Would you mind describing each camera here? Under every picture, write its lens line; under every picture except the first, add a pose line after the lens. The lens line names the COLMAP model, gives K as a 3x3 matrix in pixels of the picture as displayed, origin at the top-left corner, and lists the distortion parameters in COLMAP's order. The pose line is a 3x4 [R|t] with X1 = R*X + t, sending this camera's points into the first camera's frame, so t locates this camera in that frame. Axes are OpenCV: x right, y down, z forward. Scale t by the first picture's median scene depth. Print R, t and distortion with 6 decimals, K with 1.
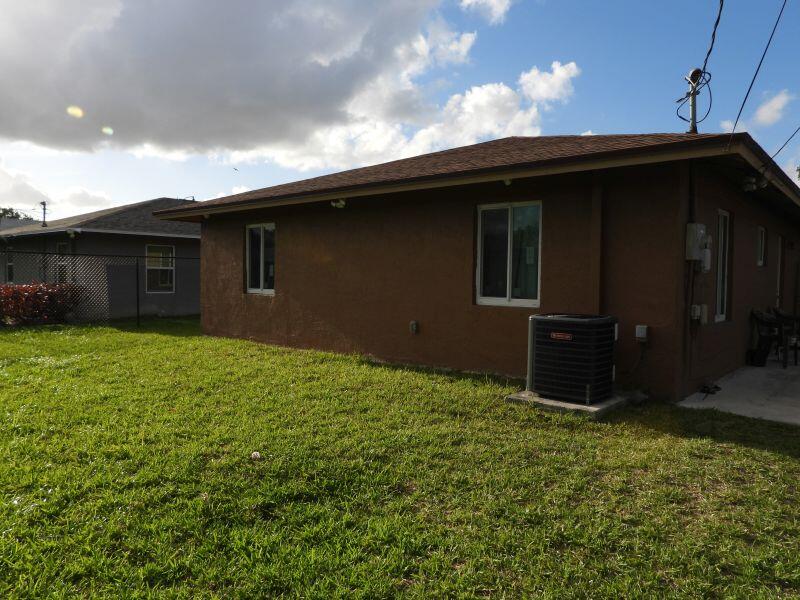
lens RADIAL K [[569.6, 0, 400.0], [0, 569.6, 300.0], [0, 0, 1]] dist [-0.023038, 0.008246]
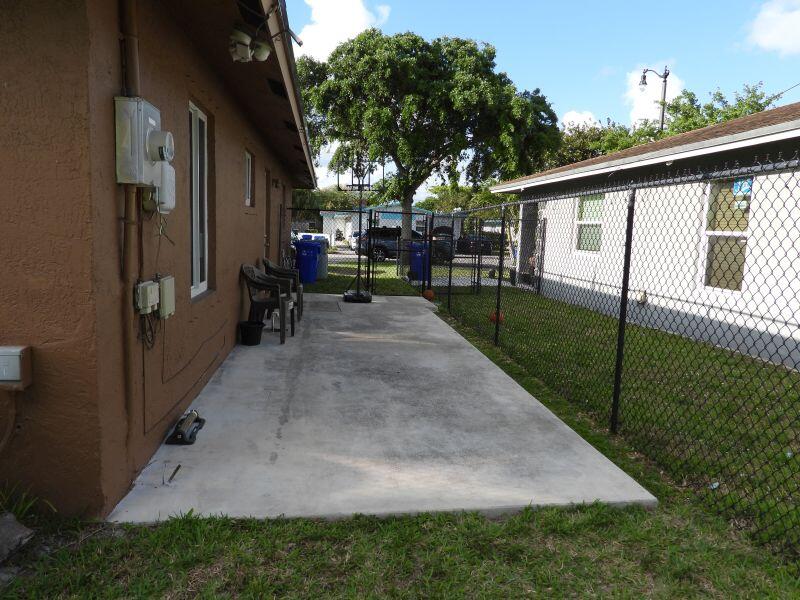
lens RADIAL K [[569.6, 0, 400.0], [0, 569.6, 300.0], [0, 0, 1]] dist [-0.023038, 0.008246]
pose [[0.662346, -0.083556, 0.744525, 0.066537], [0.003045, 0.994053, 0.108851, -0.005858], [-0.749192, -0.069830, 0.658661, 0.114528]]
